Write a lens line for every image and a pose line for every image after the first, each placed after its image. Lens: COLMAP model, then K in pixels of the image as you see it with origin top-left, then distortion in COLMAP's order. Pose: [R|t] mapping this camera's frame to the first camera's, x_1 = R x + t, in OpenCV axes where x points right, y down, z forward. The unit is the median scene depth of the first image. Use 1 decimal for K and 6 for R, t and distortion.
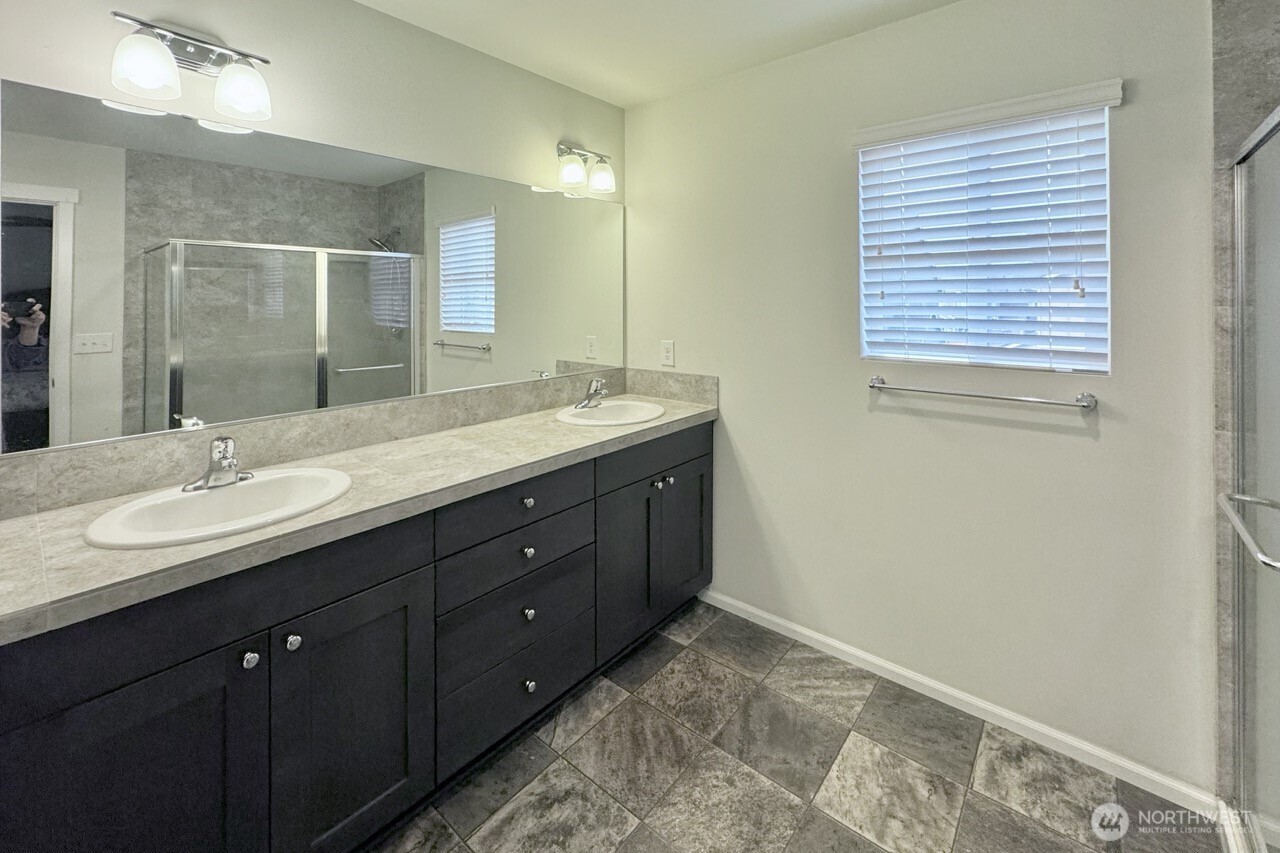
lens RADIAL K [[546.1, 0, 631.2], [0, 546.1, 295.6], [0, 0, 1]] dist [-0.004078, -0.000263]
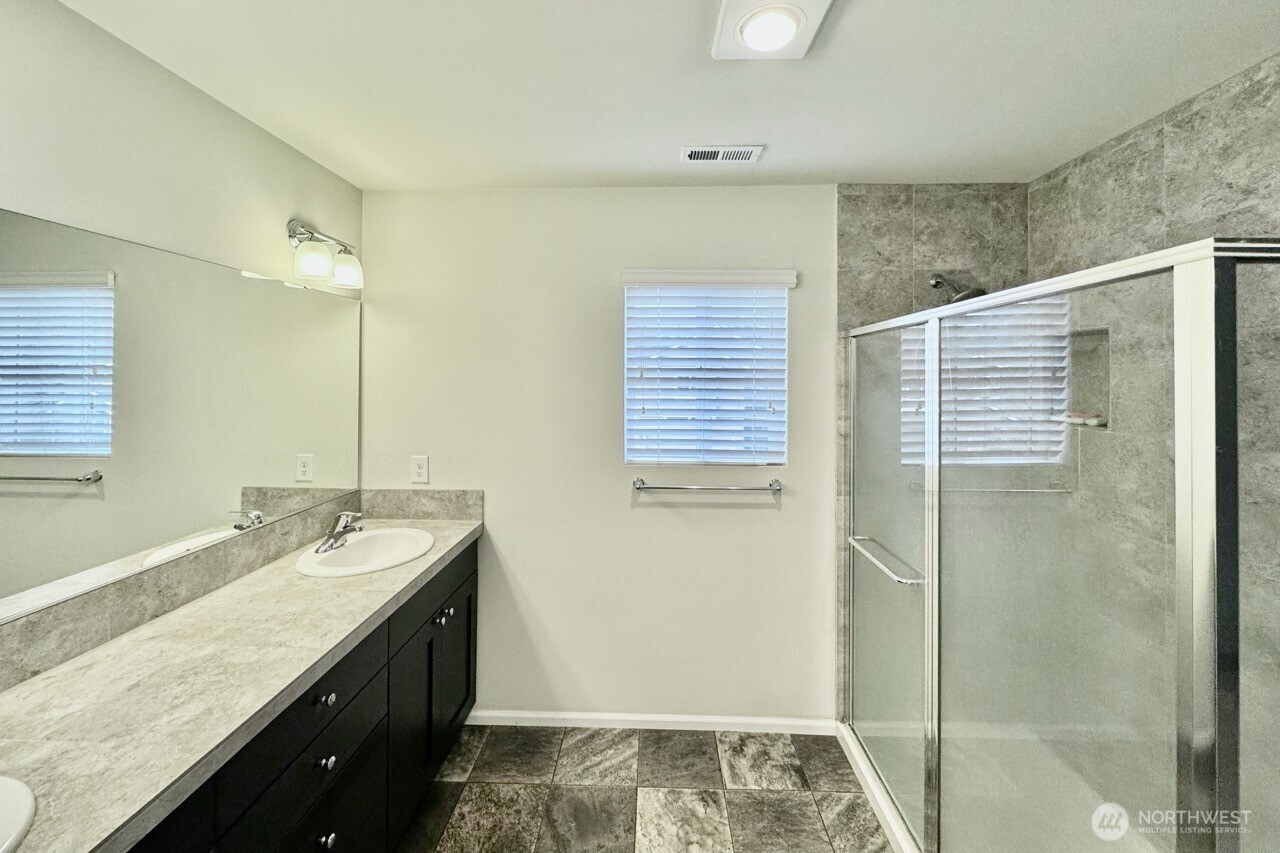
lens RADIAL K [[519.0, 0, 643.1], [0, 519.0, 370.2], [0, 0, 1]] dist [-0.004996, -0.000167]
pose [[0.772450, 0.014431, 0.634911, -0.270950], [-0.013266, 0.999890, -0.006587, -0.082938], [-0.634937, -0.003334, 0.772557, 0.118506]]
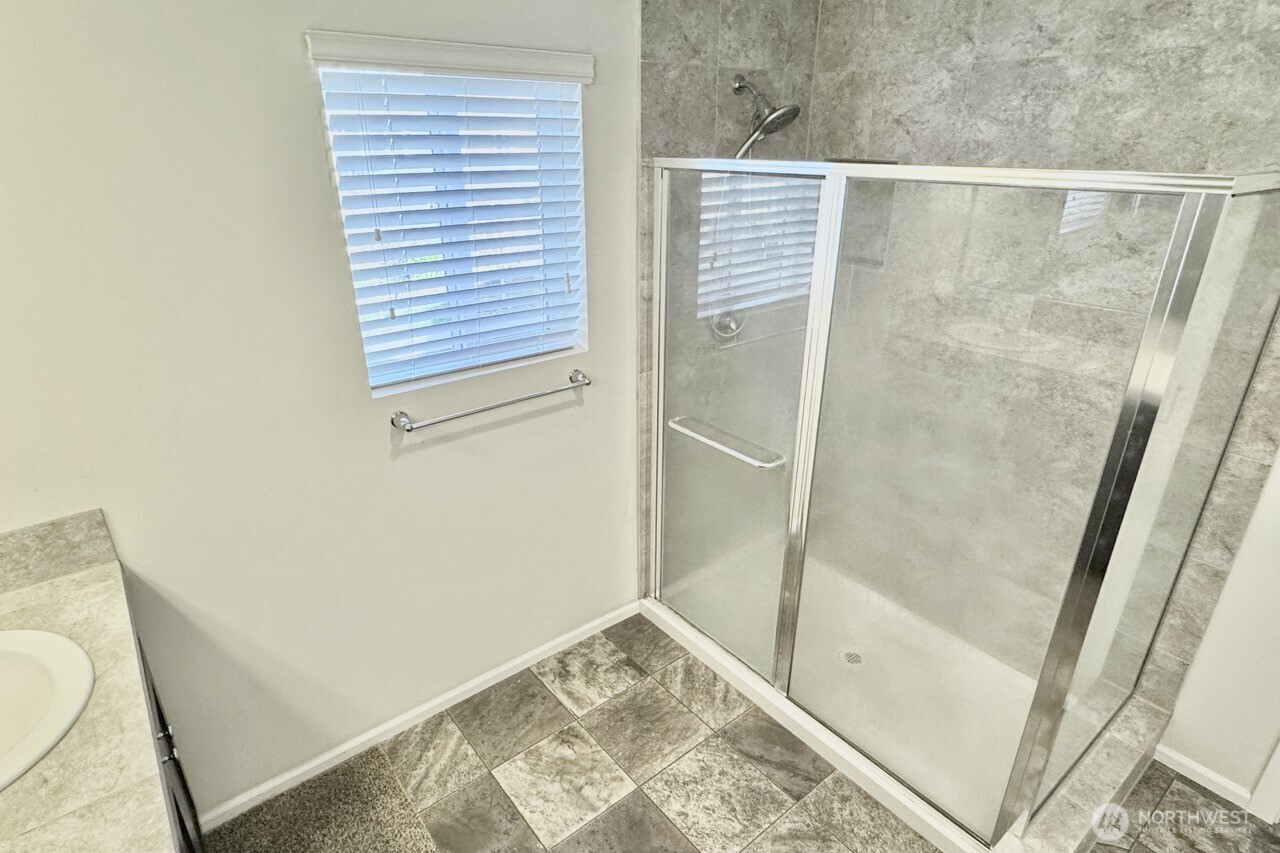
lens RADIAL K [[693.2, 0, 630.0], [0, 693.2, 426.2], [0, 0, 1]] dist [-0.007461, 0.000979]
pose [[0.169569, -0.385416, 0.907029, -0.379648], [-0.013219, 0.919385, 0.393137, -0.220746], [-0.985430, -0.078654, 0.150804, 0.547504]]
